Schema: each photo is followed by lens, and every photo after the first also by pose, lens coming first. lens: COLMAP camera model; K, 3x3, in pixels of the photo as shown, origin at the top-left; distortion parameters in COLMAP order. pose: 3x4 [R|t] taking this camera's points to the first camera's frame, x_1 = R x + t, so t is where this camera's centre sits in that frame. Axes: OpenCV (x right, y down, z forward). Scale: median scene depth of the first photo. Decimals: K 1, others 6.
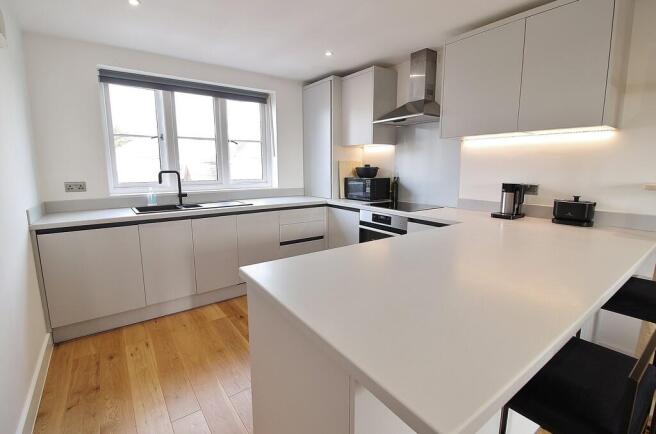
lens RADIAL K [[309.1, 0, 329.9], [0, 309.1, 217.8], [0, 0, 1]] dist [-0.001997, -0.003042]
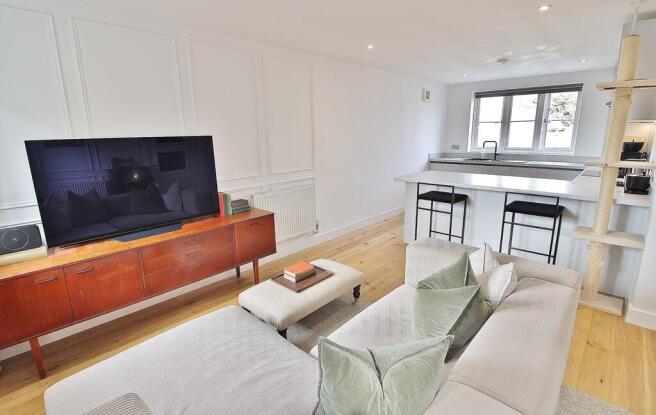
lens RADIAL K [[323.7, 0, 329.3], [0, 323.7, 206.1], [0, 0, 1]] dist [-0.004583, -0.000888]
pose [[0.176317, 0.217449, -0.960015, 1.191345], [-0.158504, 0.968839, 0.190336, 0.014970], [0.971488, 0.118607, 0.205289, -0.306658]]
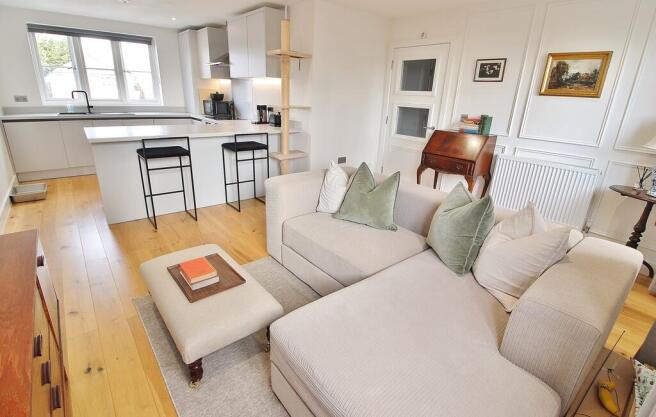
lens RADIAL K [[322.6, 0, 326.7], [0, 322.6, 207.4], [0, 0, 1]] dist [-0.009946, -0.001437]
pose [[0.998325, 0.026085, 0.051641, 0.643665], [-0.034663, 0.984332, 0.172886, 0.104942], [-0.046322, -0.174386, 0.983587, -0.749403]]
